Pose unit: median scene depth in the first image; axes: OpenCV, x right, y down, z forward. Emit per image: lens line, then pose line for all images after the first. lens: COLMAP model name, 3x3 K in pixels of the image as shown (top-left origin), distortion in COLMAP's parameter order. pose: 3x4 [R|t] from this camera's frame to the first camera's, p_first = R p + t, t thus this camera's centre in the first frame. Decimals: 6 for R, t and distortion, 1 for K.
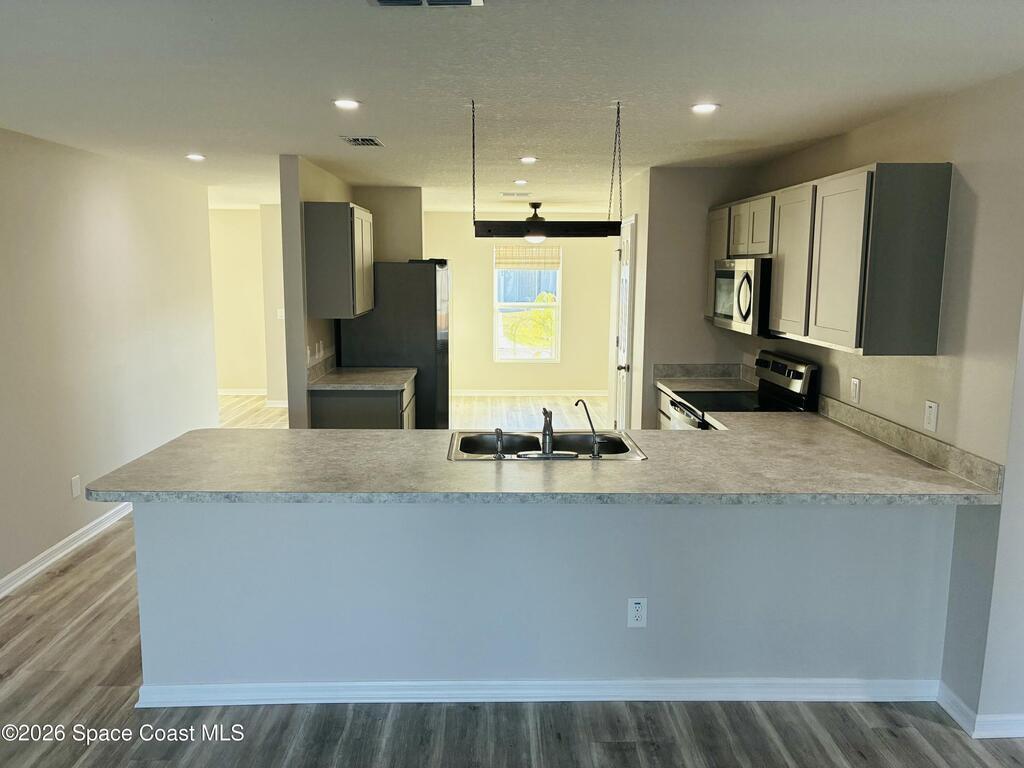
lens RADIAL K [[773.6, 0, 512.0], [0, 773.6, 384.0], [0, 0, 1]] dist [0.012689, 0.001911]
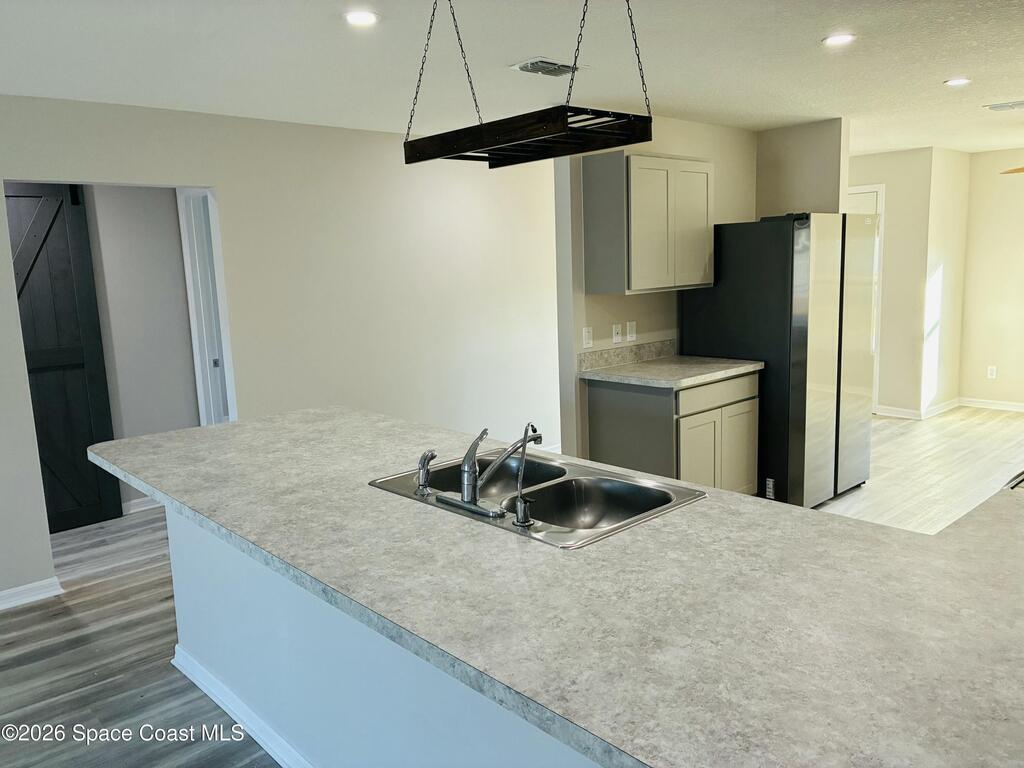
lens RADIAL K [[773.6, 0, 512.0], [0, 773.6, 384.0], [0, 0, 1]] dist [0.012689, 0.001911]
pose [[0.654907, 0.087677, -0.750606, 0.309402], [-0.073528, 0.995927, 0.052180, -0.023311], [0.752124, 0.021017, 0.658687, 0.353960]]
